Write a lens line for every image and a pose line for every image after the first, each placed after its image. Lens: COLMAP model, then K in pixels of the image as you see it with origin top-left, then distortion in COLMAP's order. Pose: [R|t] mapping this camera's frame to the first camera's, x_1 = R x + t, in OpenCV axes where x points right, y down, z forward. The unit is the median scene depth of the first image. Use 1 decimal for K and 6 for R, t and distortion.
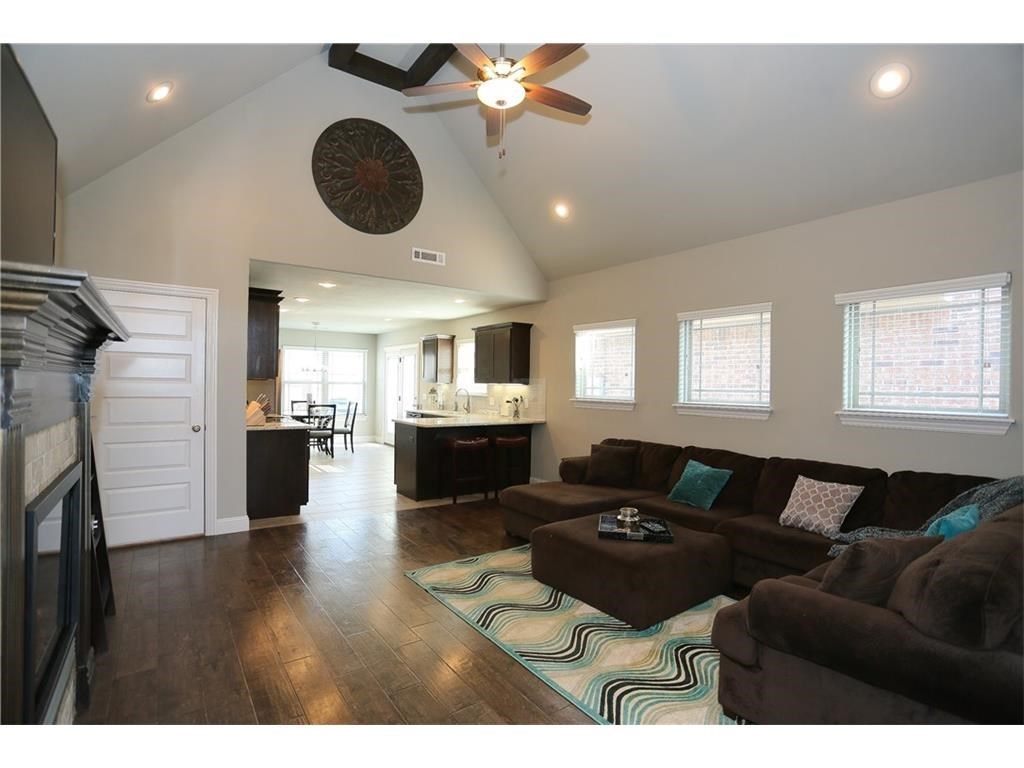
lens RADIAL K [[498.4, 0, 509.3], [0, 498.4, 387.9], [0, 0, 1]] dist [-0.083223, 0.049037]
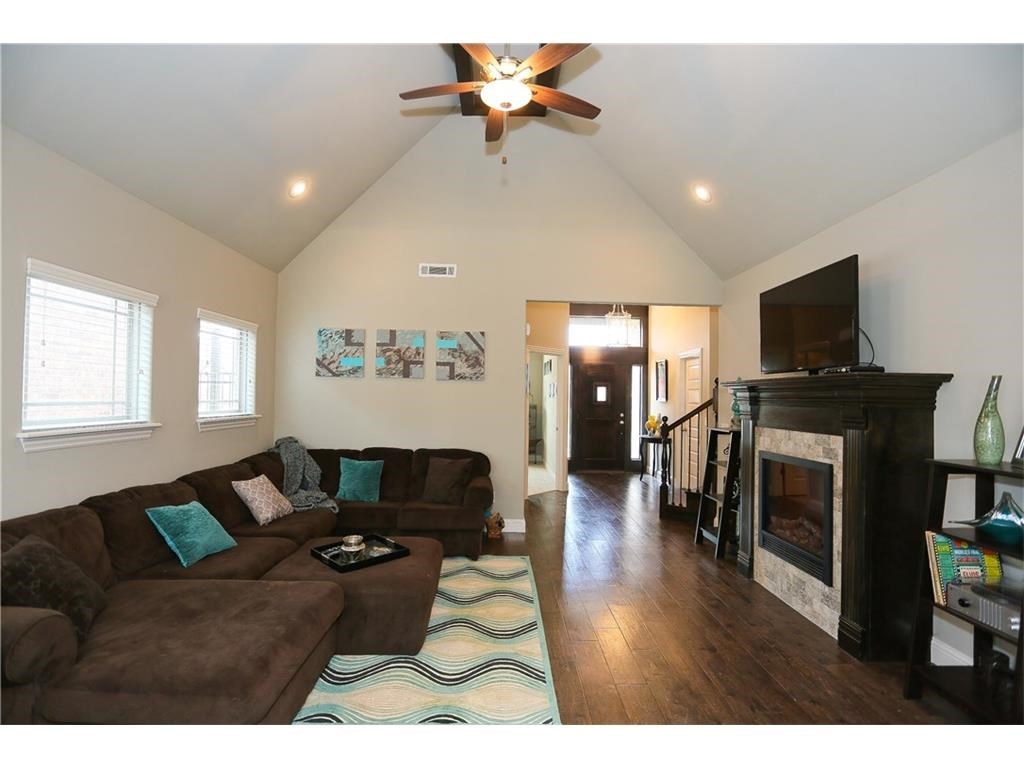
lens RADIAL K [[498.4, 0, 509.3], [0, 498.4, 387.9], [0, 0, 1]] dist [-0.083223, 0.049037]
pose [[-0.822731, -0.018251, 0.568137, -0.327628], [-0.025906, 0.999650, -0.005402, -0.022672], [-0.567840, -0.019163, -0.822916, 1.021759]]
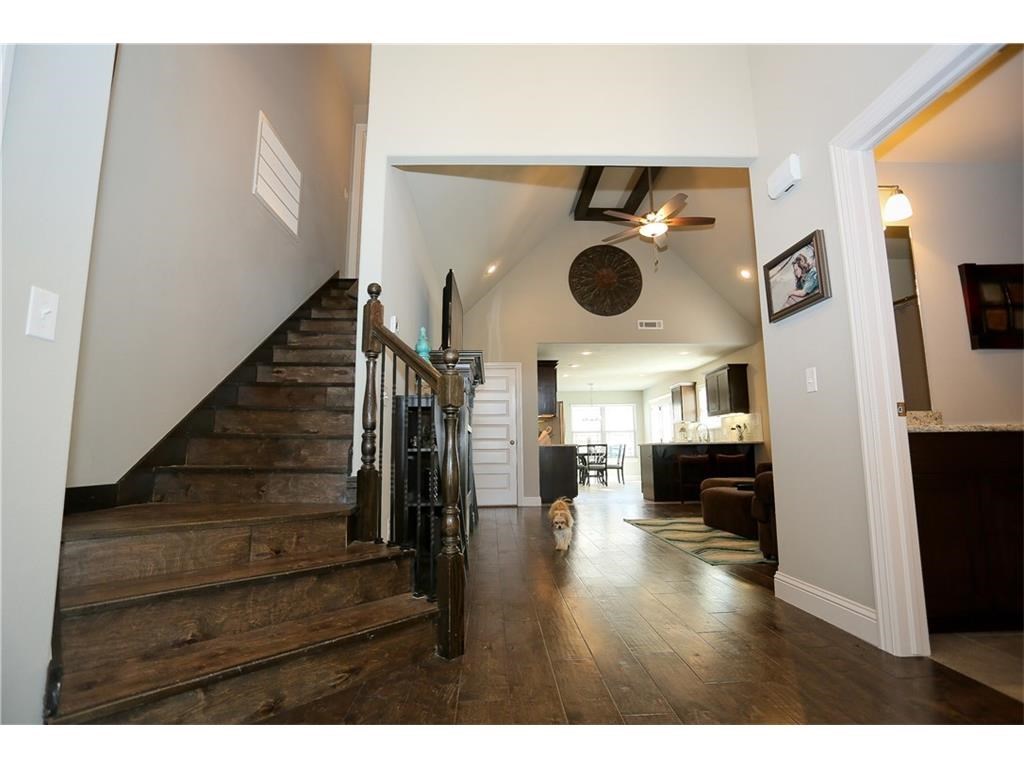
lens RADIAL K [[498.4, 0, 509.3], [0, 498.4, 387.9], [0, 0, 1]] dist [-0.083223, 0.049037]
pose [[0.832185, -0.099626, -0.545475, 0.269097], [0.024107, 0.989297, -0.143909, 0.114917], [0.553974, 0.106609, 0.825680, -0.397893]]
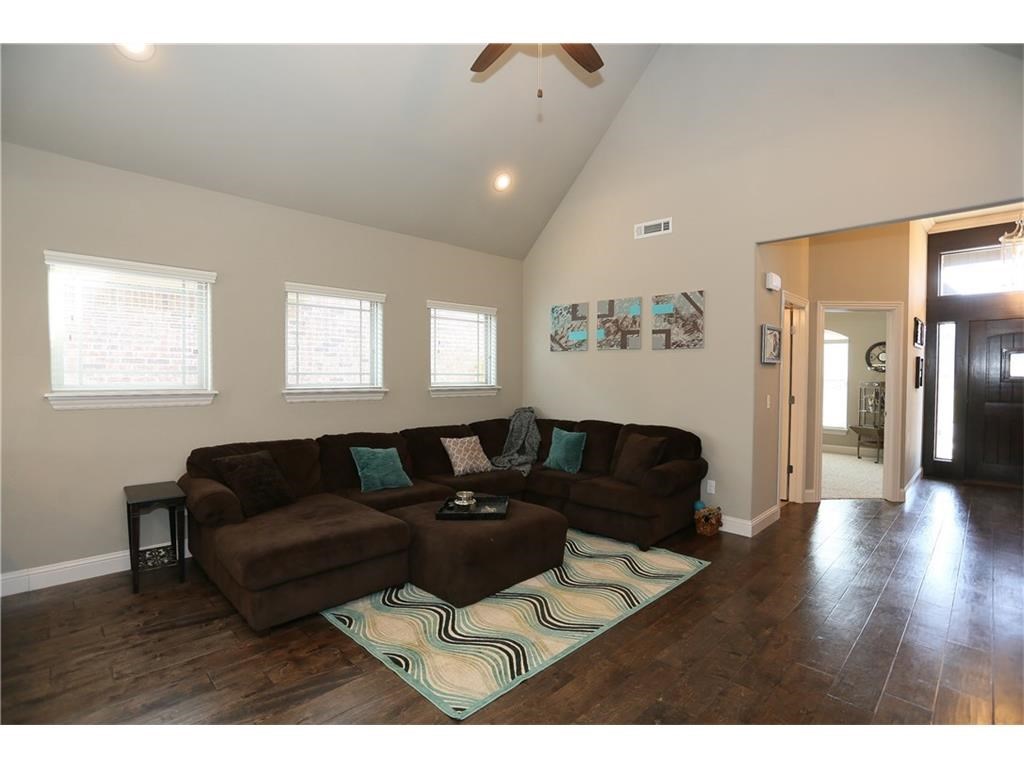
lens RADIAL K [[498.4, 0, 509.3], [0, 498.4, 387.9], [0, 0, 1]] dist [-0.083223, 0.049037]
pose [[-0.152493, -0.044379, 0.987308, -0.490965], [-0.005140, 0.999013, 0.044111, -0.009578], [-0.988291, 0.001651, -0.152571, 0.683401]]
